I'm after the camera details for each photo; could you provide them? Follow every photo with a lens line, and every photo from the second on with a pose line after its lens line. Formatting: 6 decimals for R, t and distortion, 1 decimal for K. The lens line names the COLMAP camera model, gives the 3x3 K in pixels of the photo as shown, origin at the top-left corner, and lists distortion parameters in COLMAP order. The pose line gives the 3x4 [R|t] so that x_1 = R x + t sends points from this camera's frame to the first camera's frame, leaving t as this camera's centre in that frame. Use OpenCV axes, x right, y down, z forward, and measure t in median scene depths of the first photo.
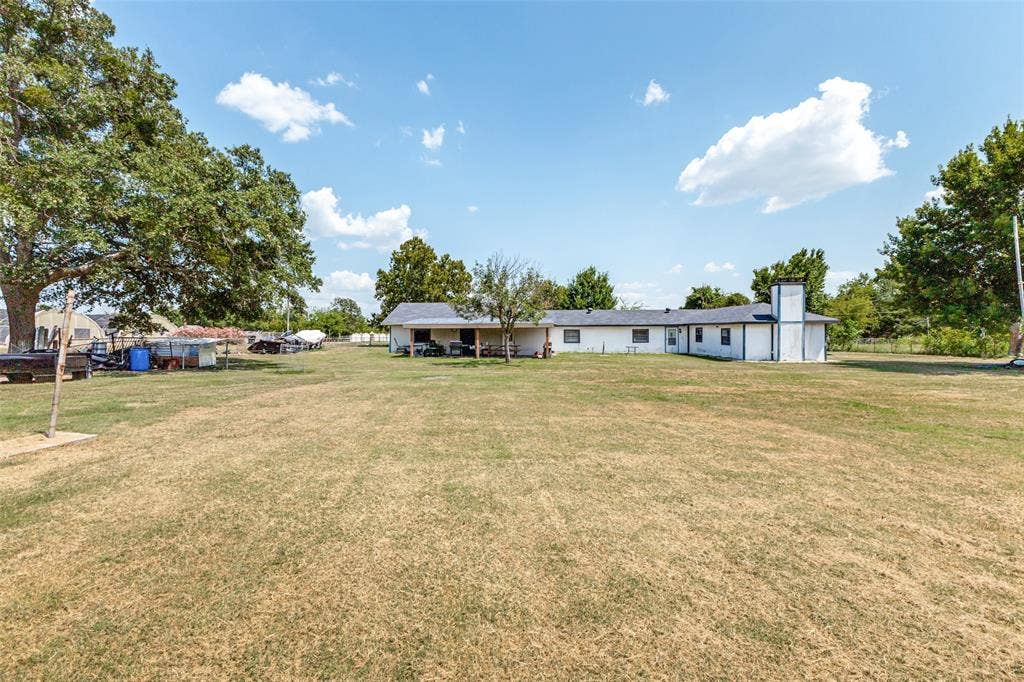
lens RADIAL K [[451.3, 0, 509.7], [0, 451.3, 331.7], [0, 0, 1]] dist [0.000324, 0.000058]
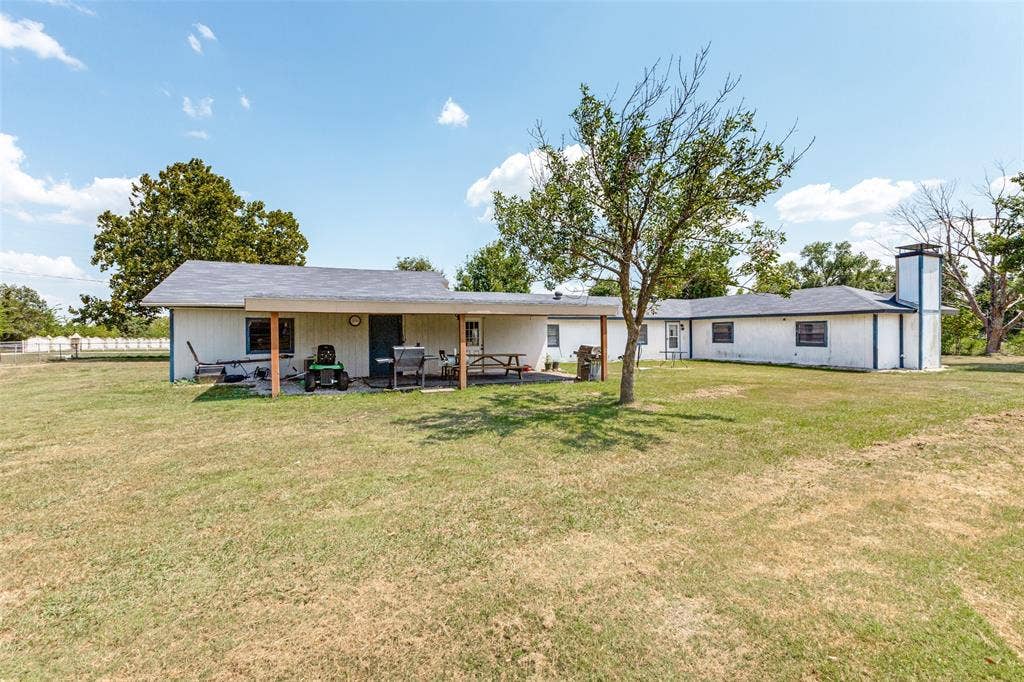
lens RADIAL K [[428.8, 0, 512.6], [0, 428.8, 325.8], [0, 0, 1]] dist [0.023957, 0.000009]
pose [[0.880708, 0.007286, 0.473604, -0.119232], [0.003428, 0.999757, -0.021755, 0.006370], [-0.473647, 0.020783, 0.880469, 0.354822]]
